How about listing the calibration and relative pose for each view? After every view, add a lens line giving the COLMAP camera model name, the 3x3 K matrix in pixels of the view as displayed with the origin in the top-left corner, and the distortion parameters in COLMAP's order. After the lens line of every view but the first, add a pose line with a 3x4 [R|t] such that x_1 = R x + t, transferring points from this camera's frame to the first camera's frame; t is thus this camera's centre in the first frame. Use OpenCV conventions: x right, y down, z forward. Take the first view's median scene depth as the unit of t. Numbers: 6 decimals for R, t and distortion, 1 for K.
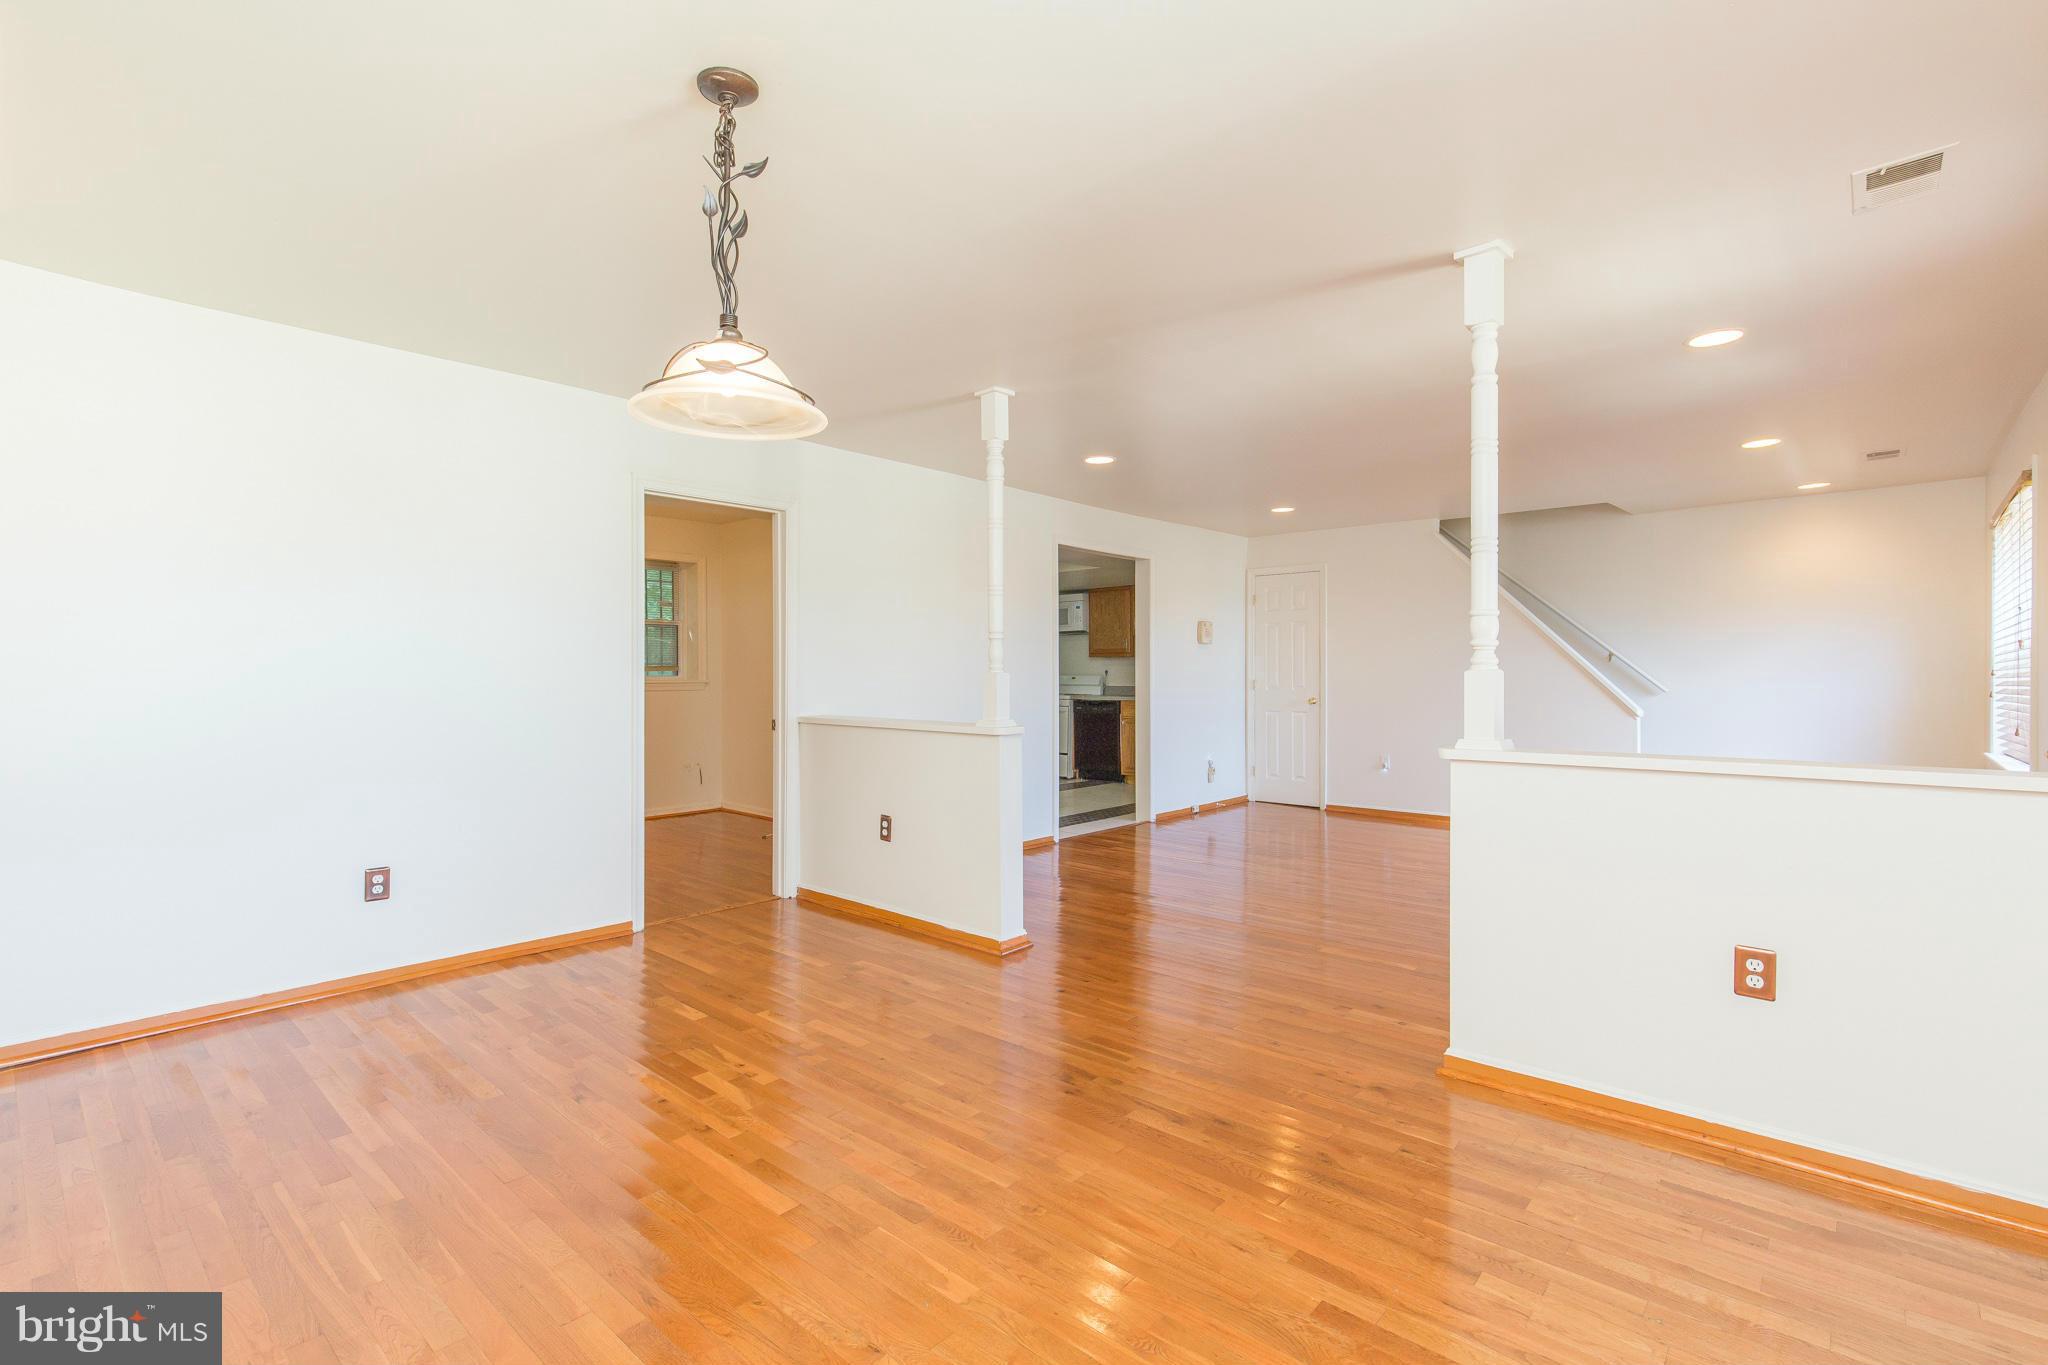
lens RADIAL K [[926.0, 0, 1027.6], [0, 926.0, 677.6], [0, 0, 1]] dist [0.009495, -0.001137]
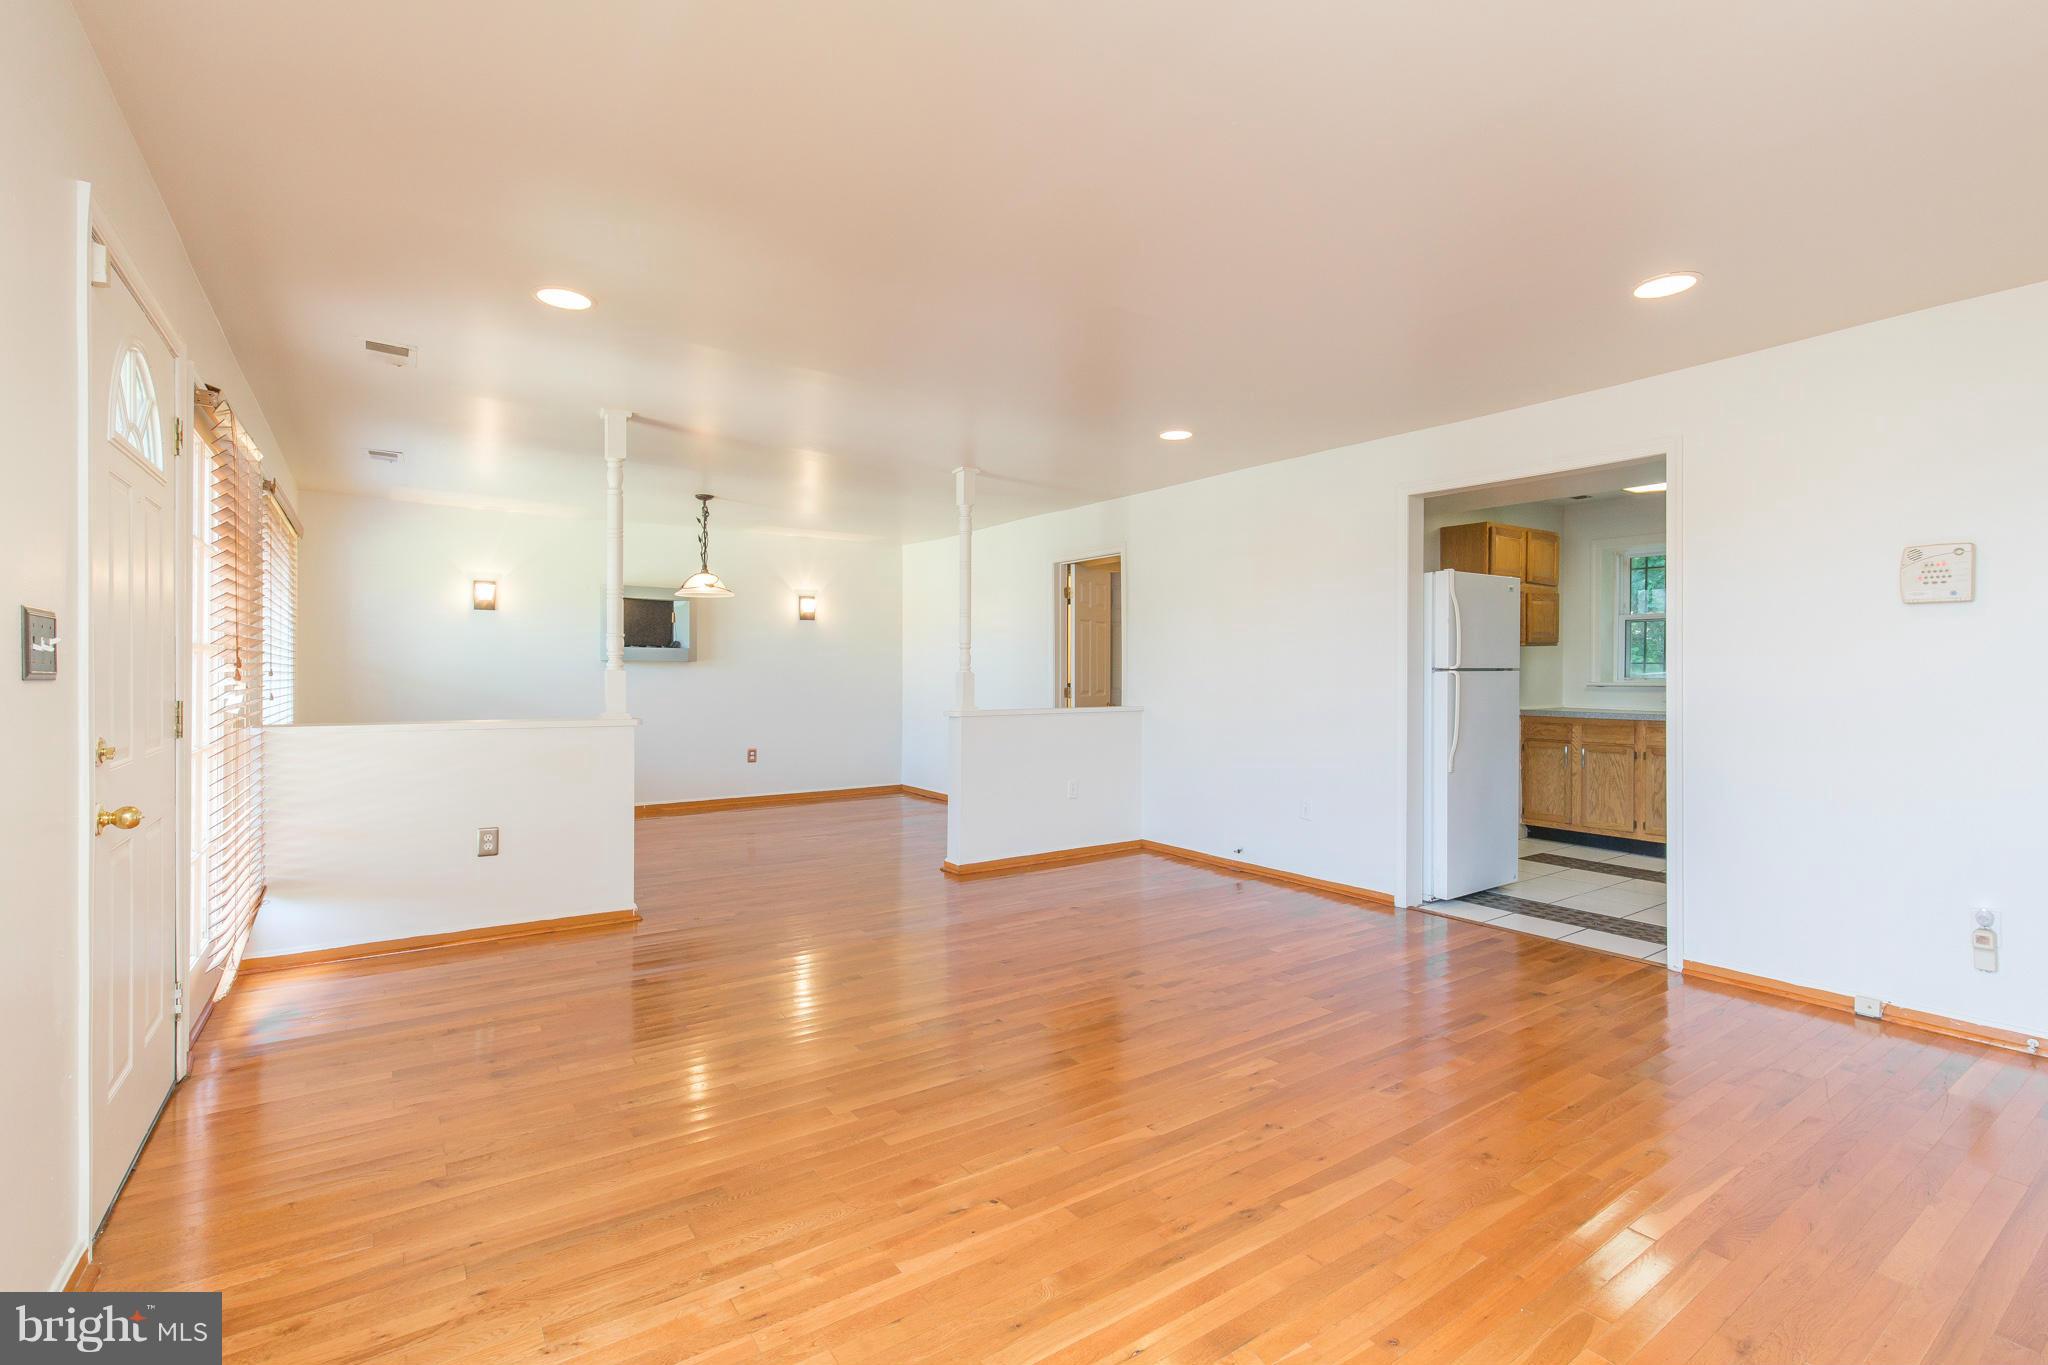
lens RADIAL K [[926.0, 0, 1030.3], [0, 926.0, 689.2], [0, 0, 1]] dist [0.009495, -0.001137]
pose [[-0.231822, 0.019261, -0.972568, 0.702024], [-0.010384, 0.999698, 0.022273, -0.006050], [0.972703, 0.015263, -0.231552, 0.765976]]
